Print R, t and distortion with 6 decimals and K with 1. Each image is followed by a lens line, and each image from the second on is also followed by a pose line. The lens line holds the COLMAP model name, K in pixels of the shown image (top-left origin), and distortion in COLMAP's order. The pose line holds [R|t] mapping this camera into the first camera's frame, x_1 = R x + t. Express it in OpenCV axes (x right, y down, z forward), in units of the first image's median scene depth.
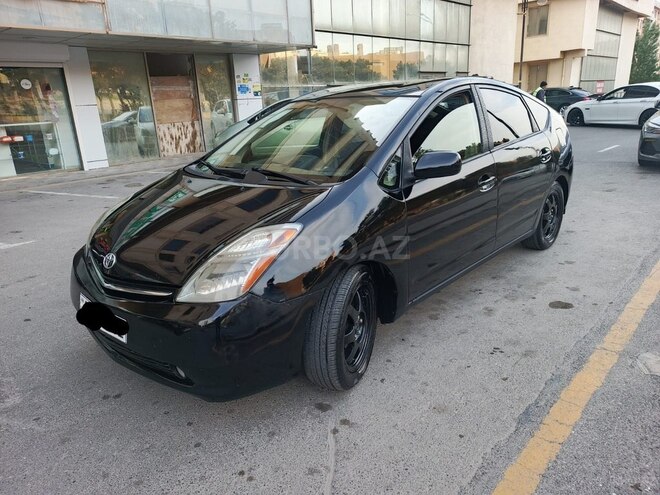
lens RADIAL K [[466.8, 0, 328.5], [0, 466.8, 249.1], [0, 0, 1]] dist [0.025402, -0.015761]
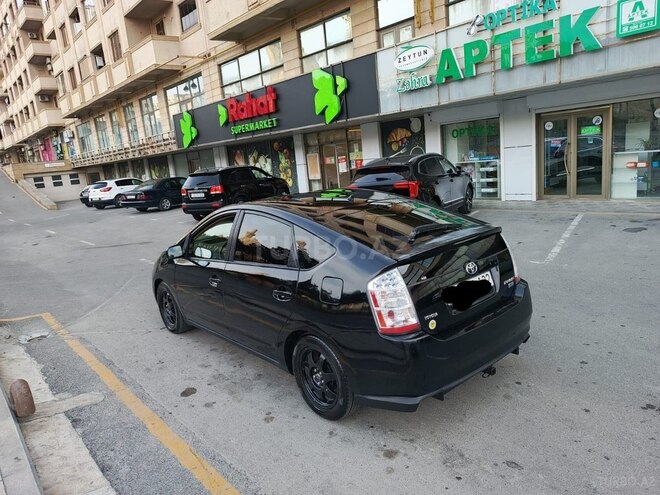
lens RADIAL K [[466.8, 0, 328.5], [0, 466.8, 249.1], [0, 0, 1]] dist [0.025402, -0.015761]
pose [[-0.107066, 0.253700, -0.961339, 1.249200], [-0.201775, 0.941233, 0.270865, -0.523185], [0.973562, 0.222975, -0.049584, 1.073648]]
